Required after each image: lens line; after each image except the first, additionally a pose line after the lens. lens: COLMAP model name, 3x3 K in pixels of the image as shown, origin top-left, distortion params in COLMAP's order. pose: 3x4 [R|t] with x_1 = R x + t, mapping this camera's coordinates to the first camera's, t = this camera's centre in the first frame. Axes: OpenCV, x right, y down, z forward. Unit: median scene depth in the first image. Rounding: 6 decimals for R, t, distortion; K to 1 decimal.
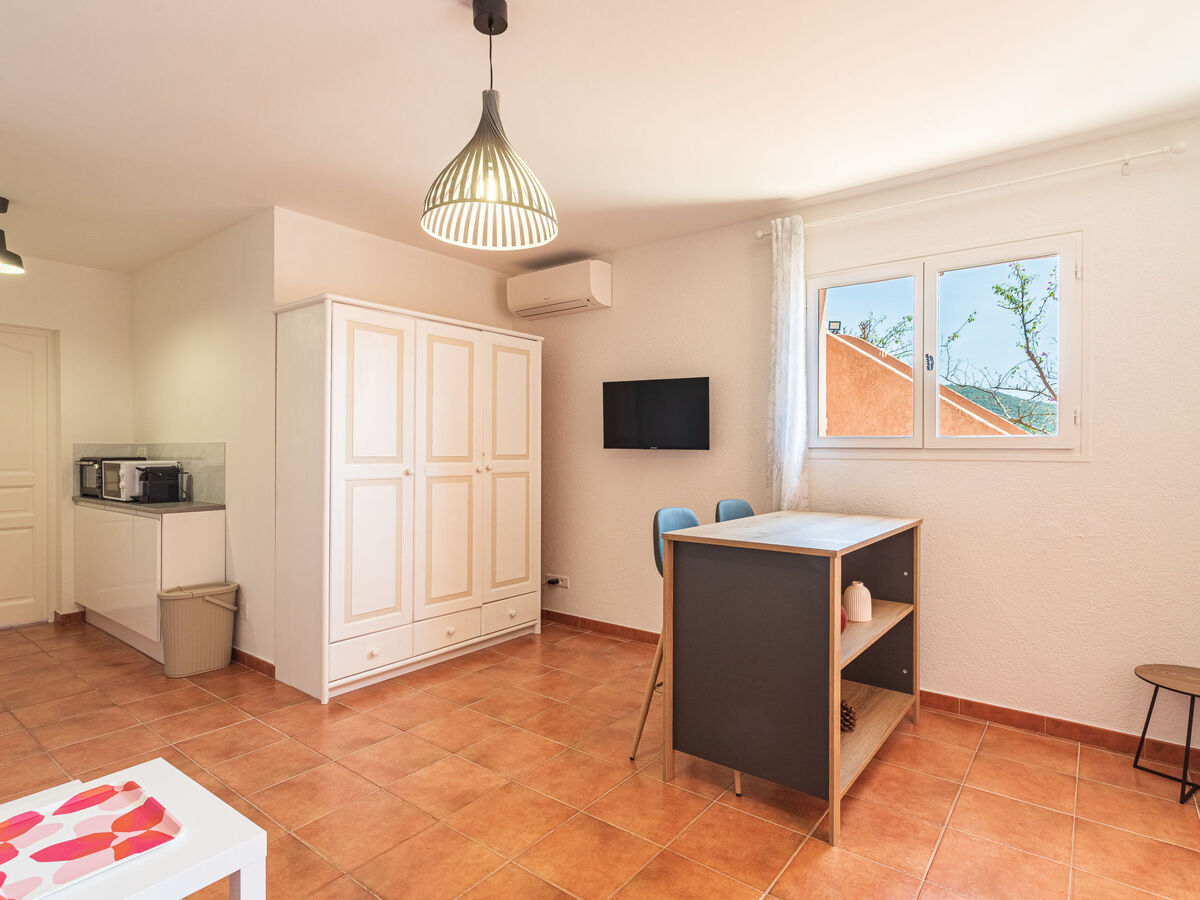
lens RADIAL K [[646.5, 0, 606.0], [0, 646.5, 450.8], [0, 0, 1]] dist [0.003350, 0.000524]
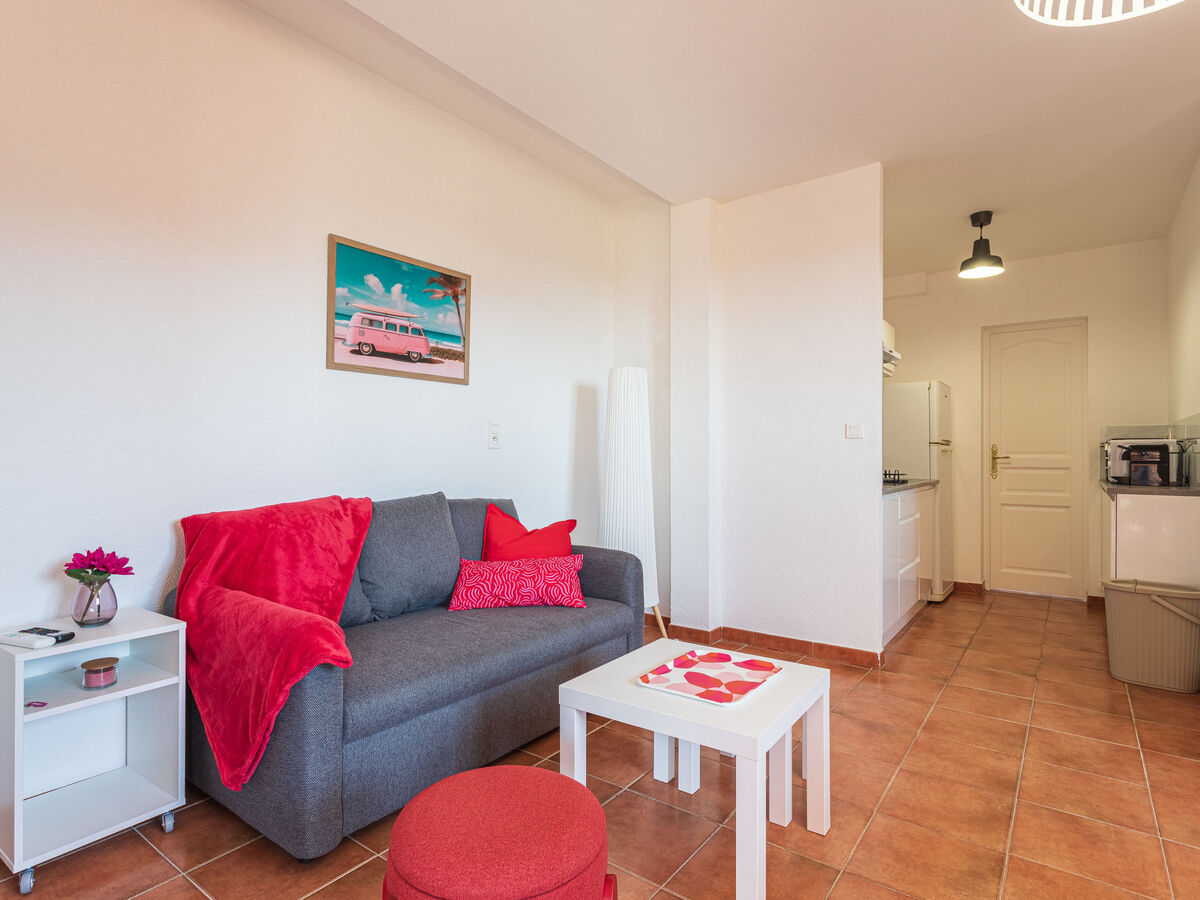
lens RADIAL K [[643.3, 0, 606.5], [0, 643.3, 448.4], [0, 0, 1]] dist [-0.000228, 0.000595]
pose [[0.022442, -0.013546, -0.999656, 0.207319], [-0.009067, 0.999864, -0.013753, 0.058253], [0.999707, 0.009373, 0.022316, 0.300355]]
